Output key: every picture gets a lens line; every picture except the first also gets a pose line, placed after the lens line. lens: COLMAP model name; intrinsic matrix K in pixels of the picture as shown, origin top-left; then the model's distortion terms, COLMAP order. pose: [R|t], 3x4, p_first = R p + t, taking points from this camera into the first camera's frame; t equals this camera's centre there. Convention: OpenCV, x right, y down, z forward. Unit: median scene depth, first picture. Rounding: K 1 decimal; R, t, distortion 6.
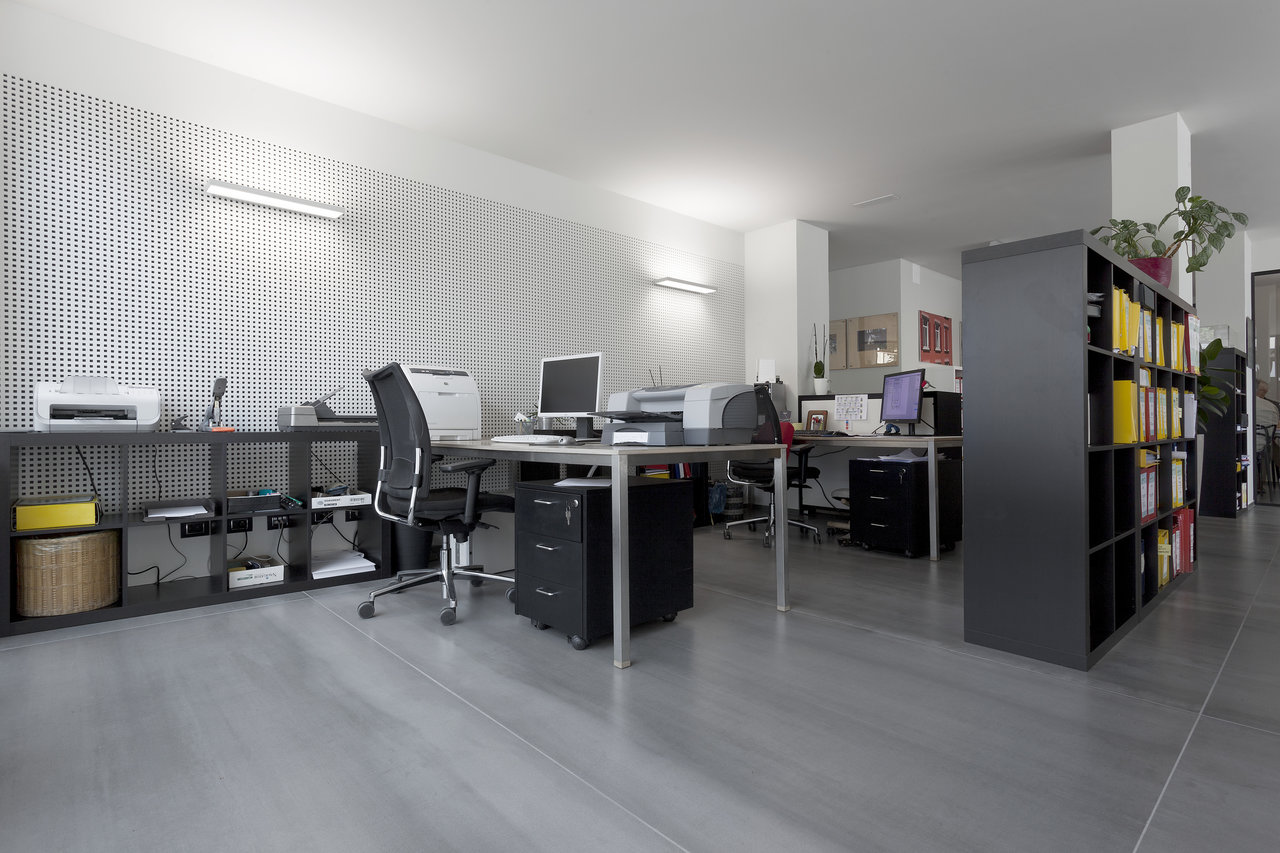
lens RADIAL K [[621.9, 0, 610.0], [0, 621.9, 415.6], [0, 0, 1]] dist [-0.001029, 0.001554]
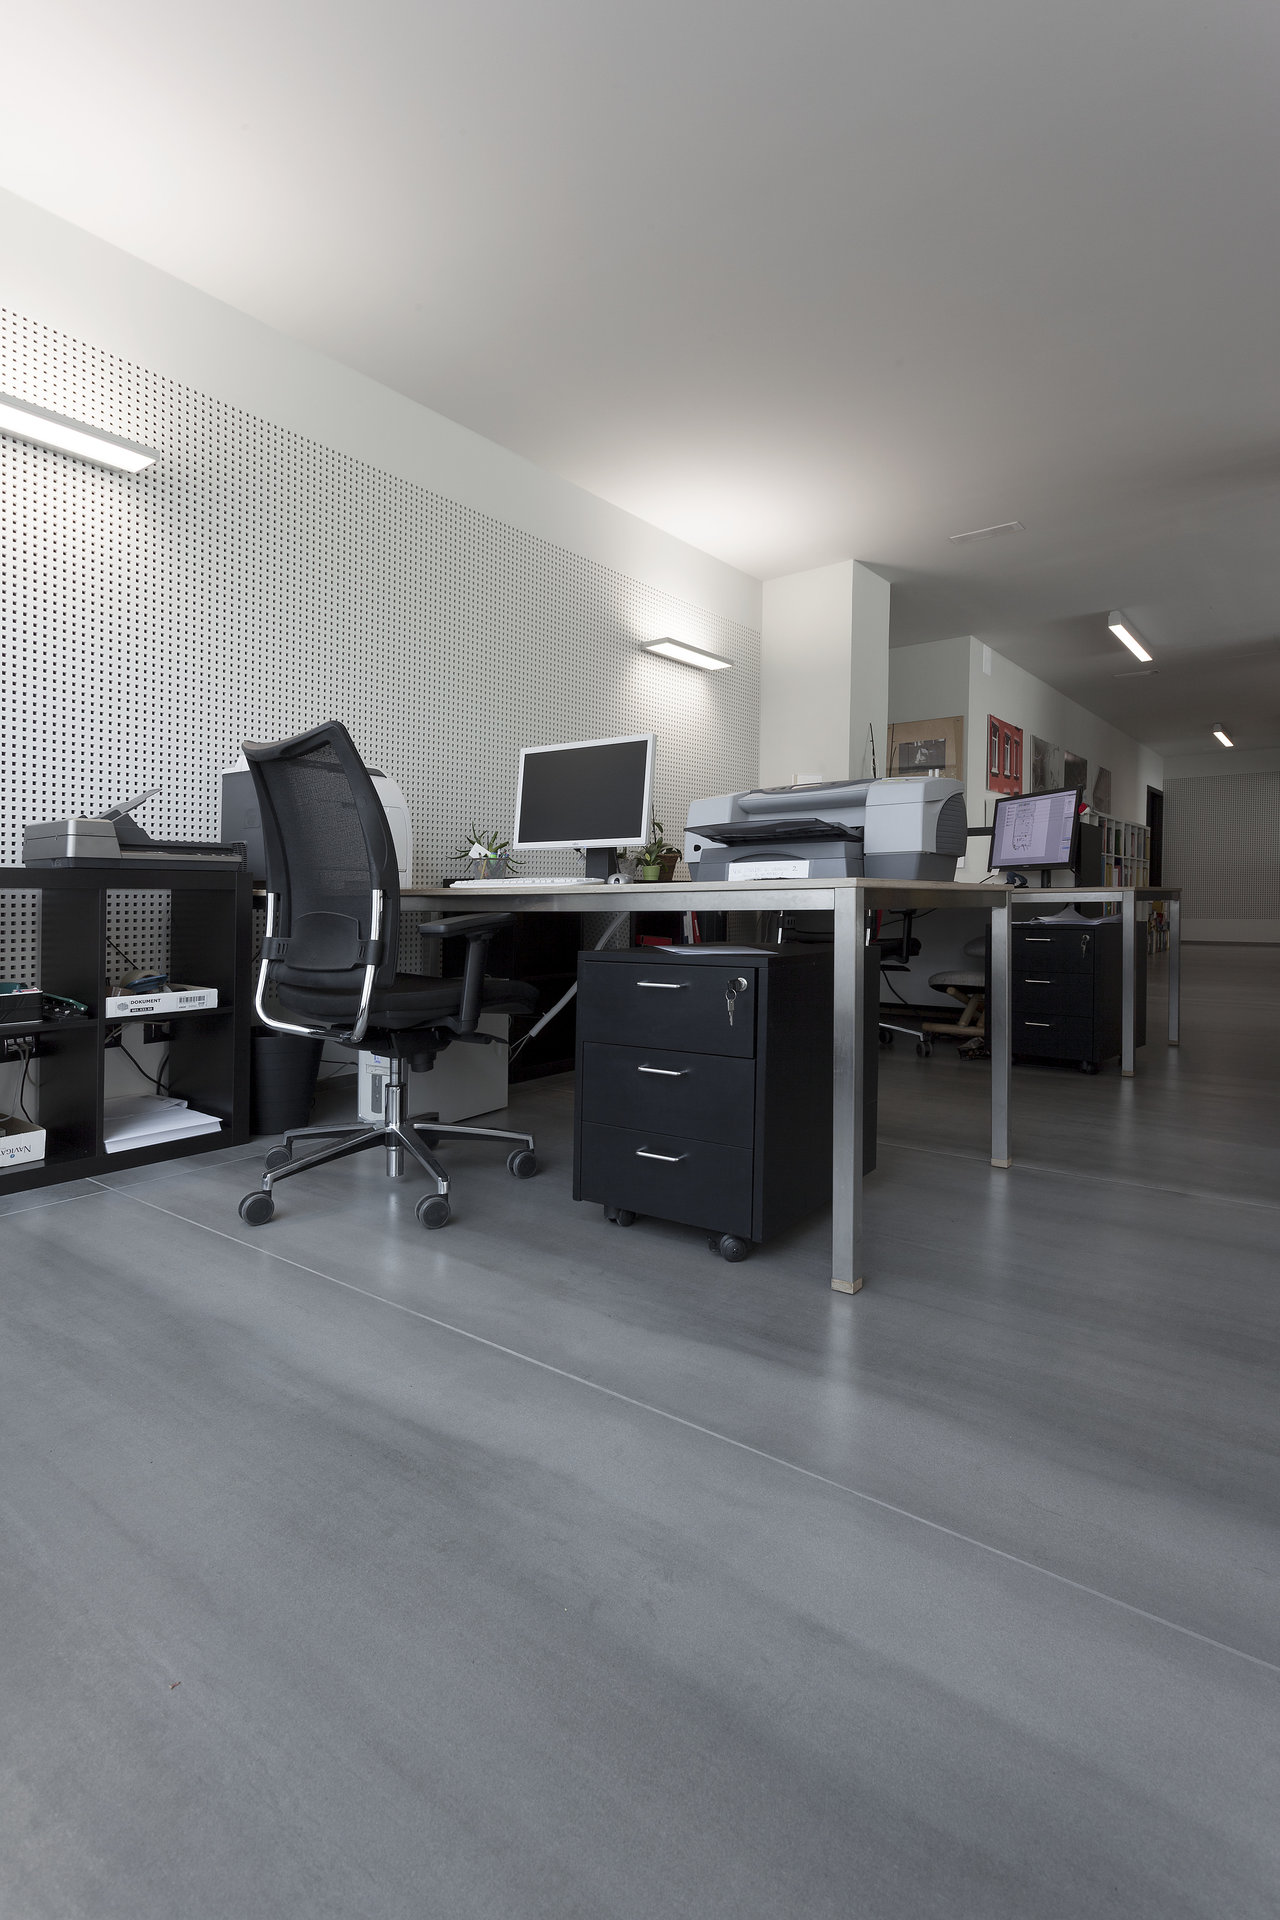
lens RADIAL K [[932.9, 0, 636.3], [0, 932.9, 886.8], [0, 0, 1]] dist [-0.001029, 0.001554]
pose [[0.984097, -0.000531, 0.177629, -0.178665], [-0.000828, 0.999971, 0.007581, 0.033378], [-0.177628, -0.007608, 0.984068, 0.153711]]
